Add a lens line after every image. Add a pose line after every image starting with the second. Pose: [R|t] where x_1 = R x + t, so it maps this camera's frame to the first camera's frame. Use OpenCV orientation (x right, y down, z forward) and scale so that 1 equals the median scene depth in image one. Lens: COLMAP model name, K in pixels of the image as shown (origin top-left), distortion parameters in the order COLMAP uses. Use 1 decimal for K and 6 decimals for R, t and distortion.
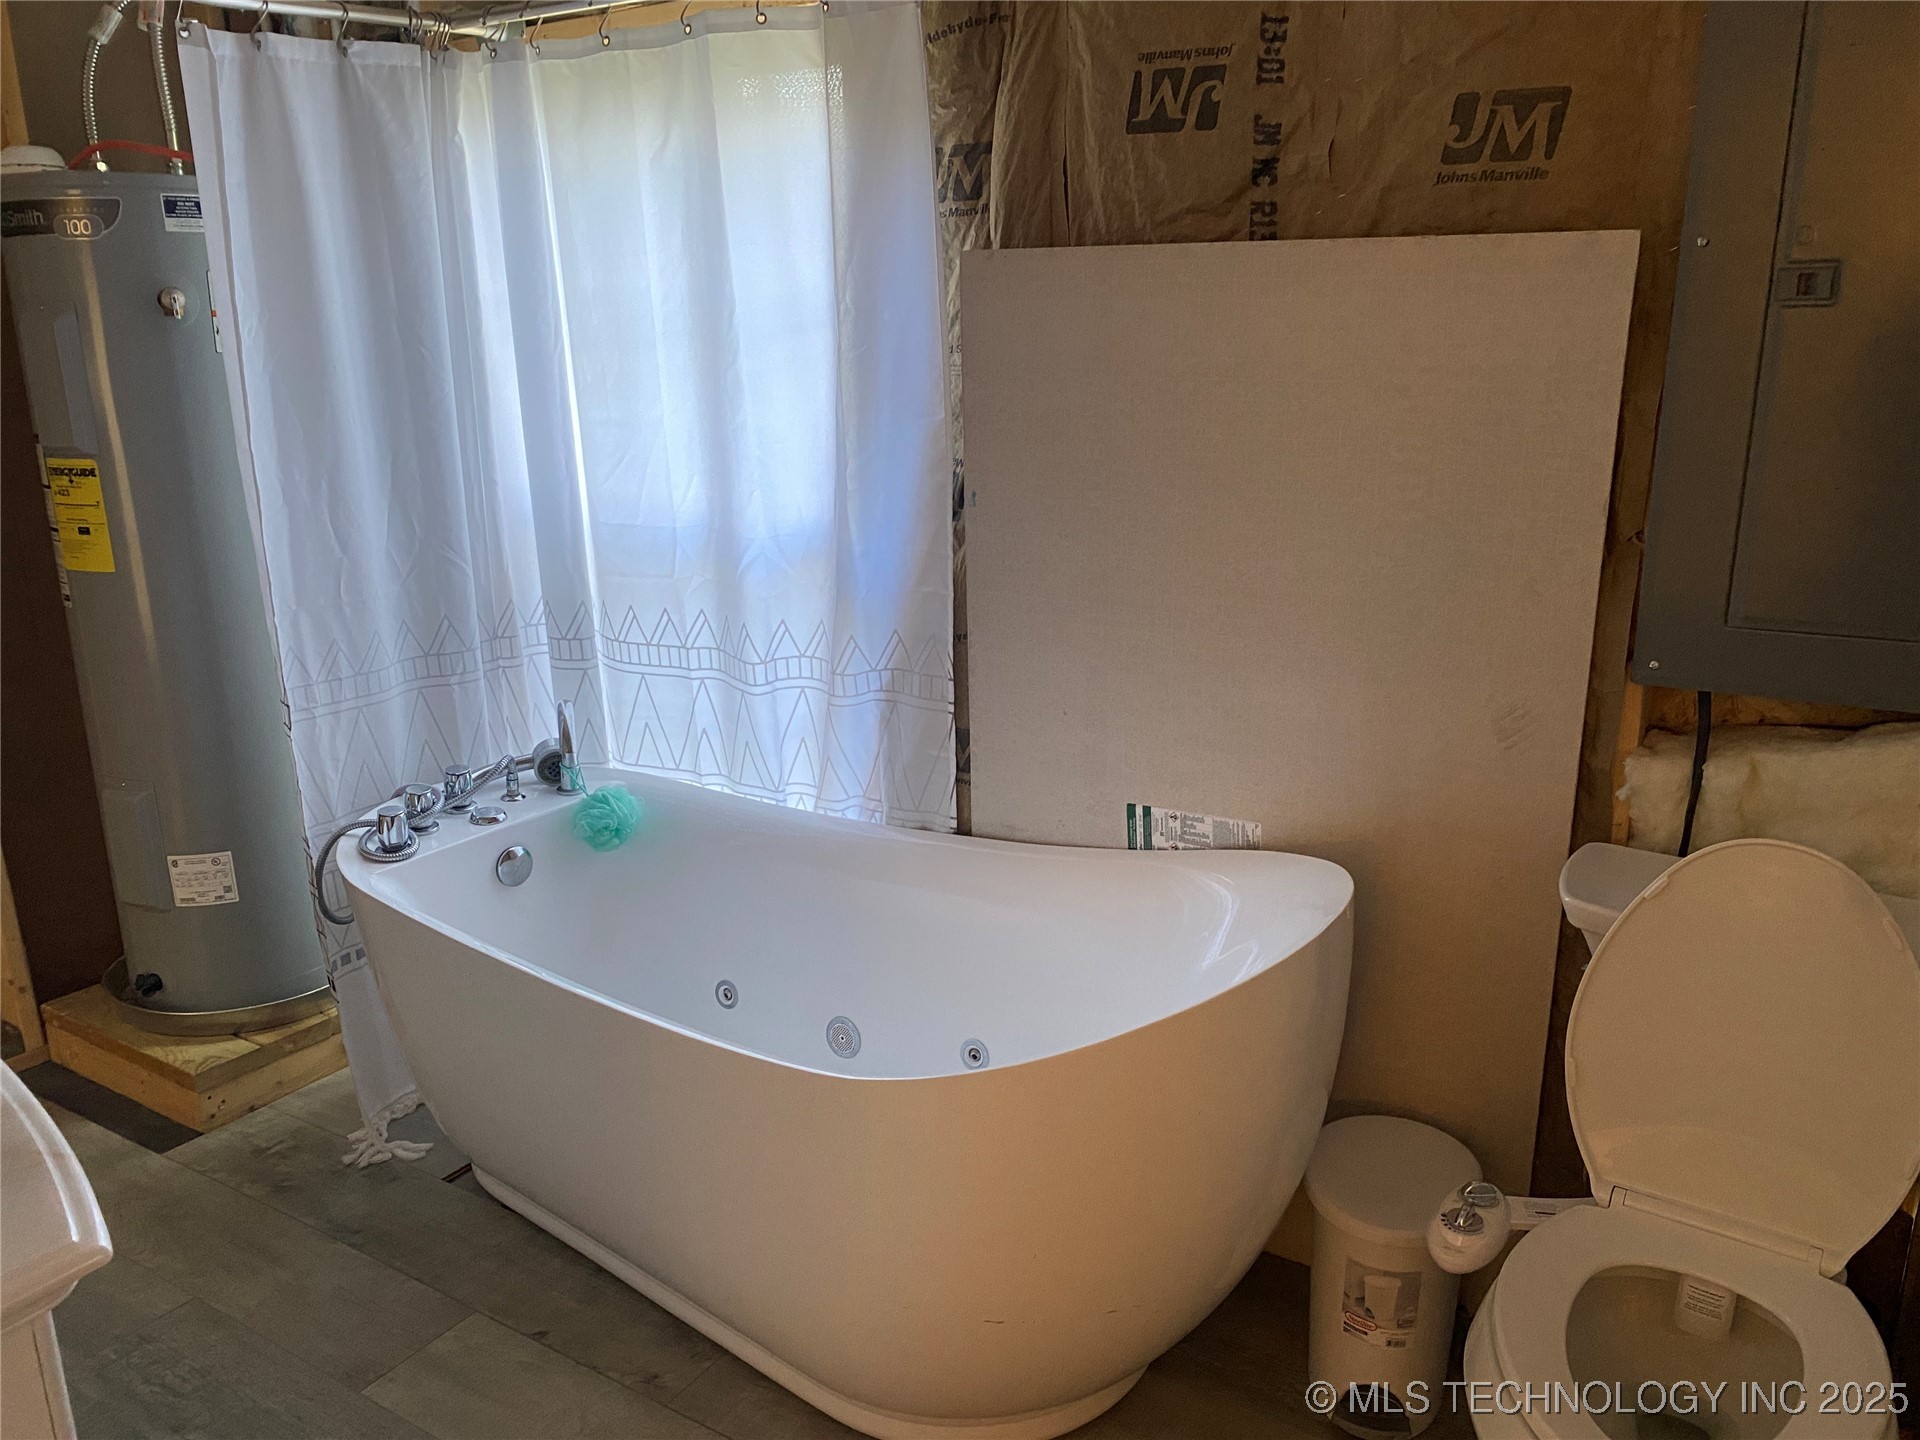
lens RADIAL K [[1469.7, 0, 955.2], [0, 1469.7, 731.7], [0, 0, 1]] dist [0.026029, -0.029836]
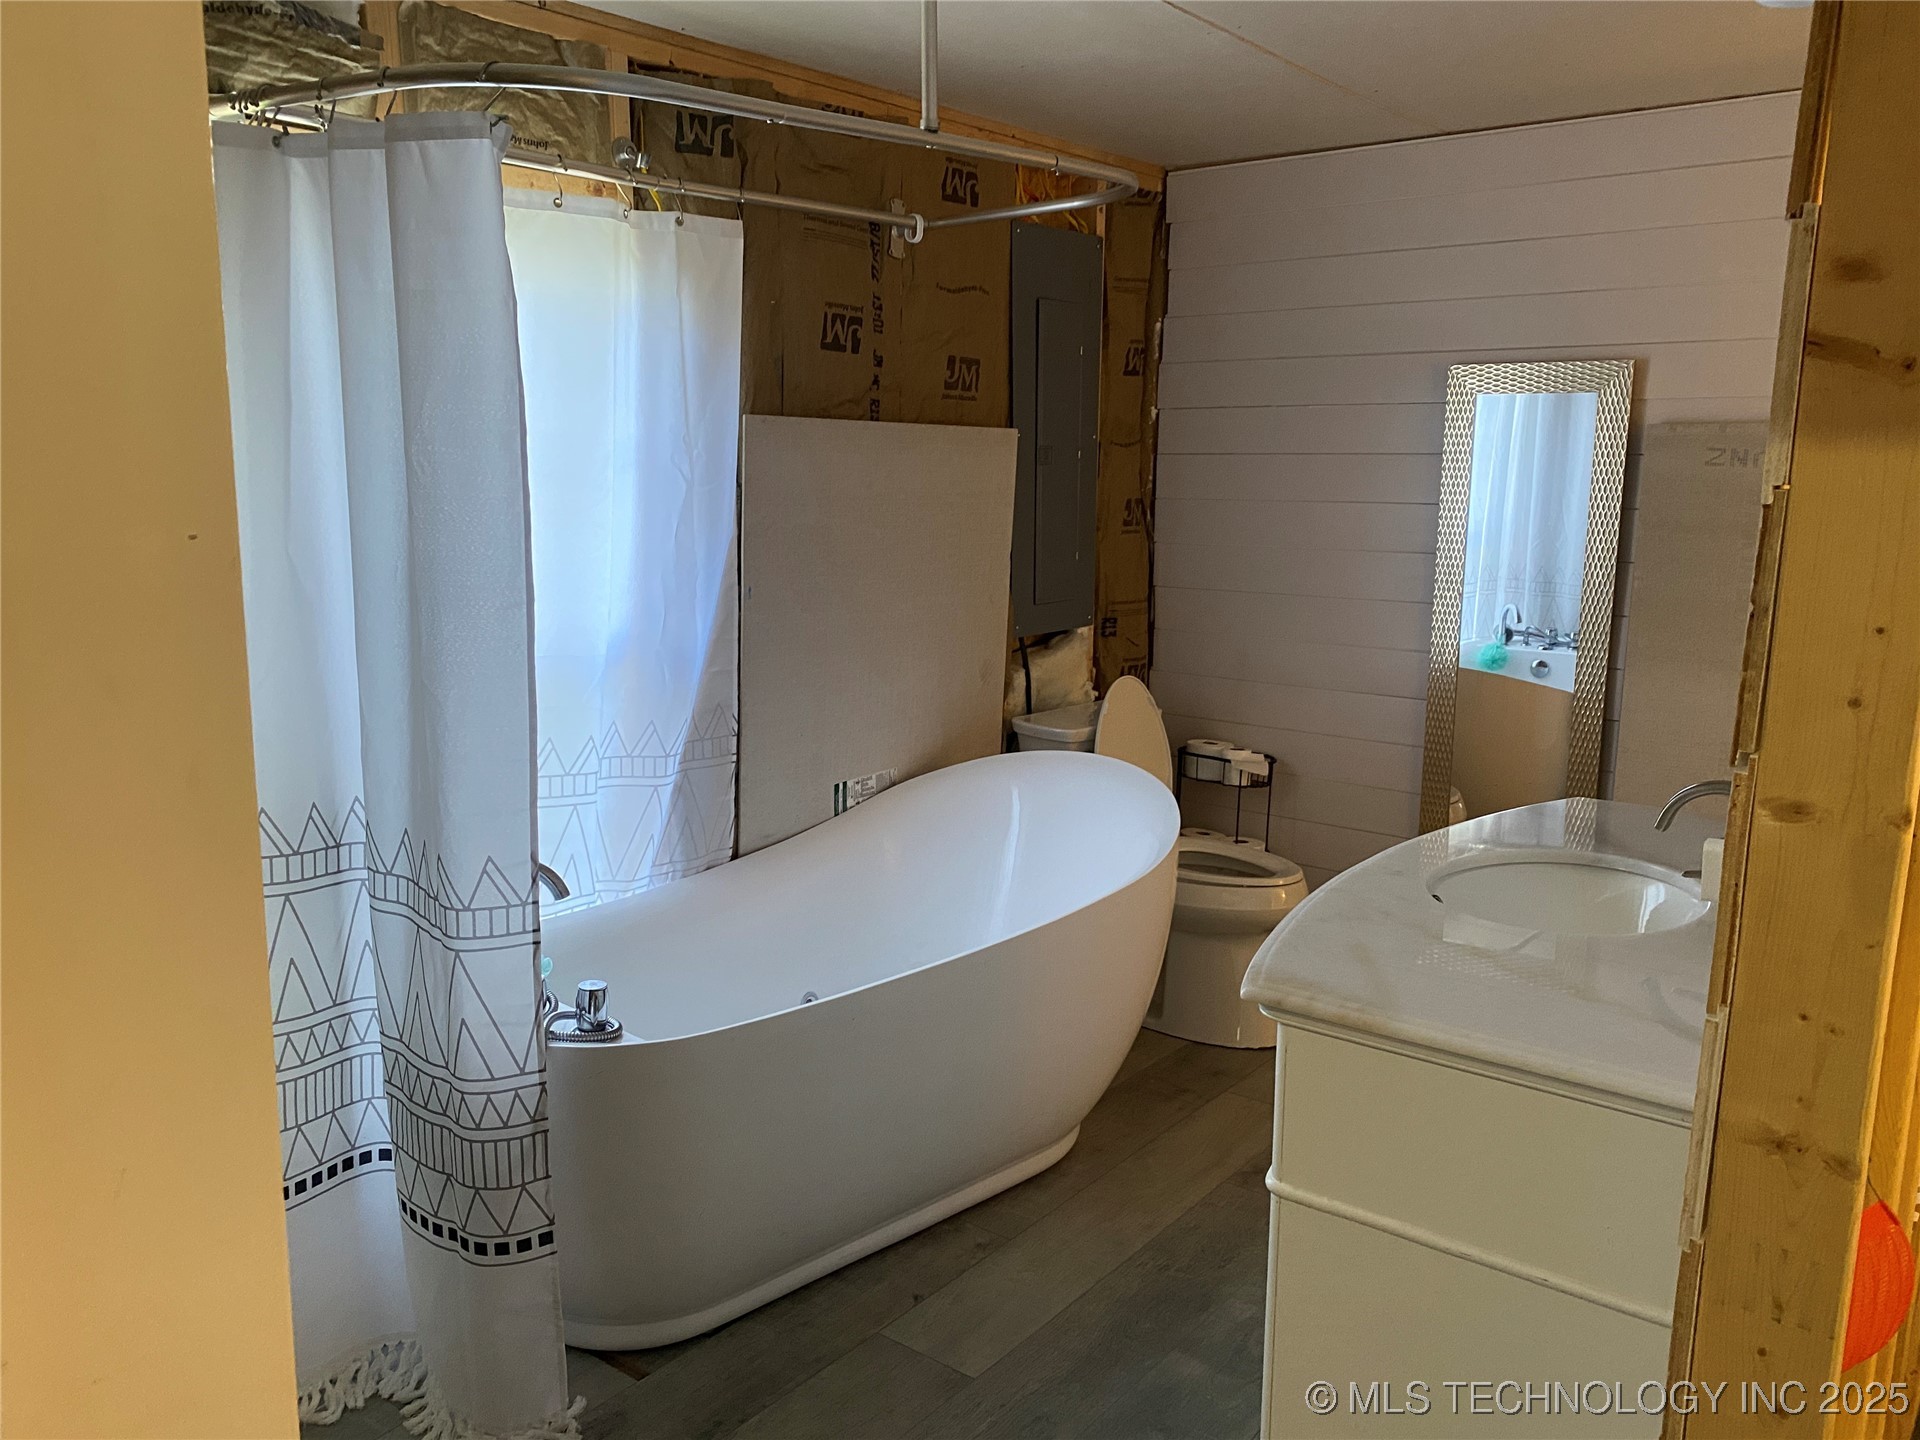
lens RADIAL K [[1469.7, 0, 958.2], [0, 1469.7, 721.4], [0, 0, 1]] dist [0.026029, -0.029836]
pose [[0.088414, -0.165842, 0.982181, -1.496187], [0.254221, 0.957144, 0.138730, -0.211337], [-0.963096, 0.237425, 0.126785, 0.771984]]
